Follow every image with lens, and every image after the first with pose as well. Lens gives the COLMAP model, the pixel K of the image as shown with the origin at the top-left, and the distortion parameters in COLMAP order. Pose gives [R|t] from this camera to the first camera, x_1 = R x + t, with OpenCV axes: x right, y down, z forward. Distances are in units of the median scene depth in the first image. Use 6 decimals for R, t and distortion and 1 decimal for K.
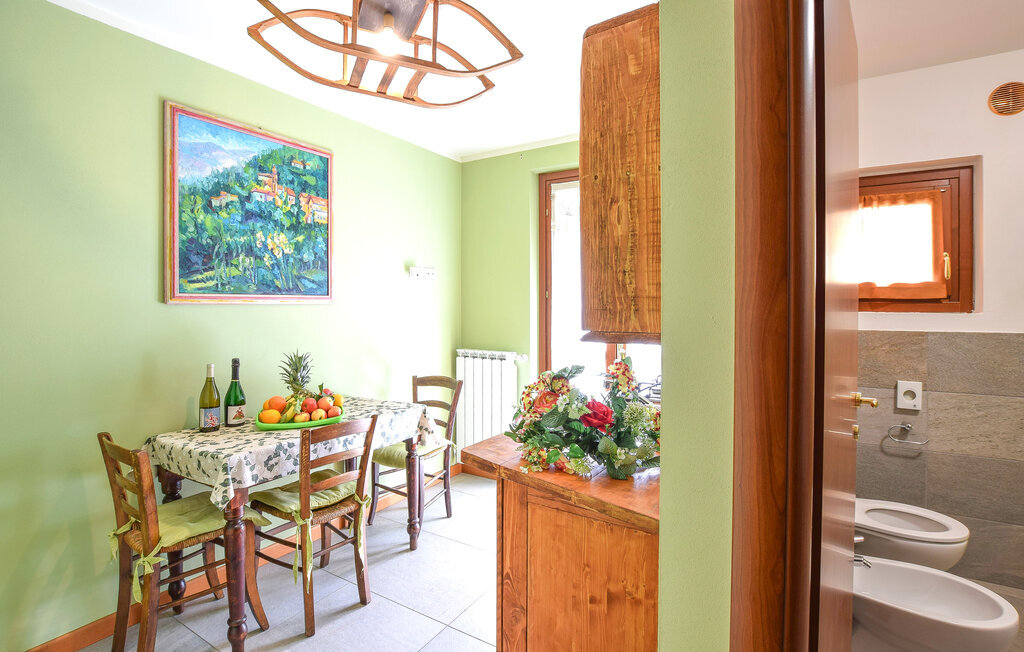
lens RADIAL K [[492.7, 0, 503.3], [0, 492.7, 306.2], [0, 0, 1]] dist [-0.022286, 0.000974]
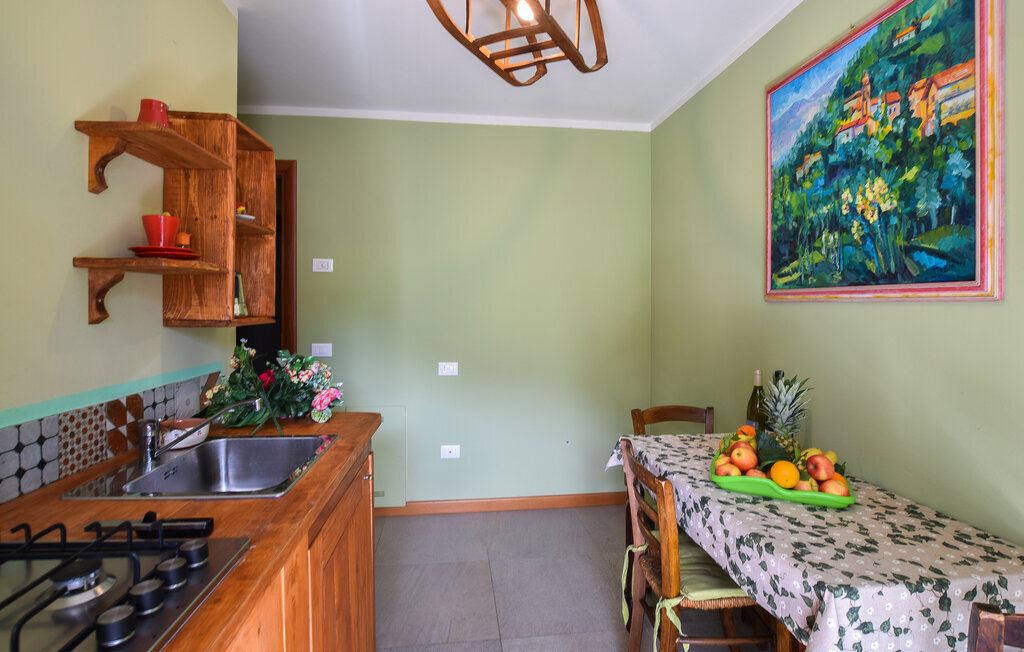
lens RADIAL K [[492.7, 0, 503.3], [0, 492.7, 306.2], [0, 0, 1]] dist [-0.022286, 0.000974]
pose [[-0.790380, 0.001357, -0.612615, 0.265821], [-0.005910, 0.999934, 0.009840, -0.001705], [0.612588, 0.011398, -0.790320, 1.273938]]
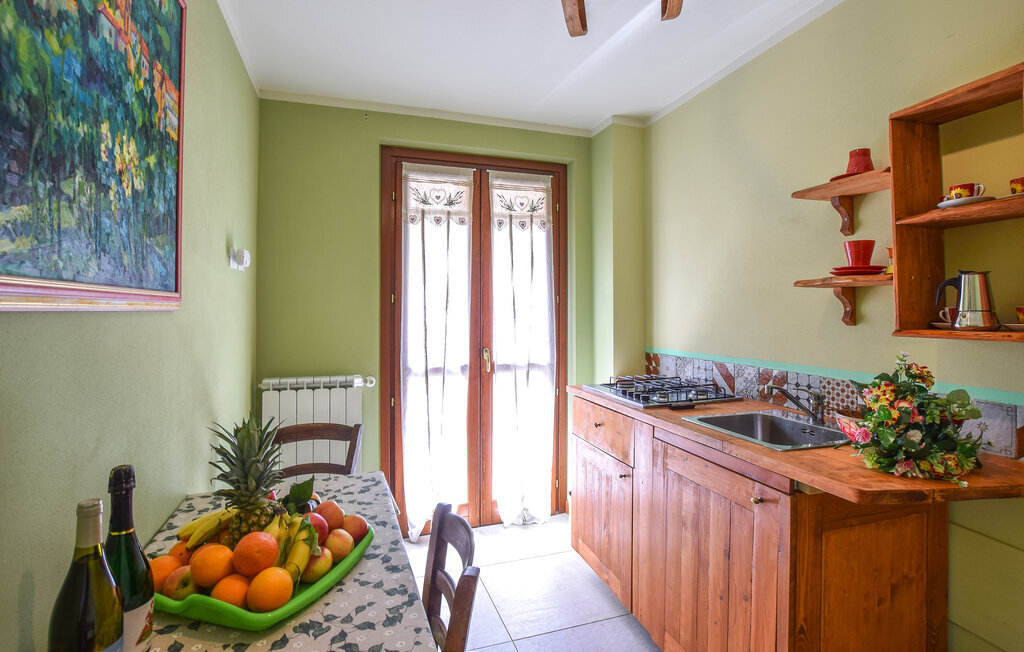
lens RADIAL K [[485.3, 0, 511.9], [0, 485.3, 299.2], [0, 0, 1]] dist [-0.023935, -0.000607]
pose [[0.635932, 0.013925, 0.771620, -0.598967], [0.008030, 0.999664, -0.024658, -0.001307], [-0.771704, 0.021877, 0.635606, 0.538894]]
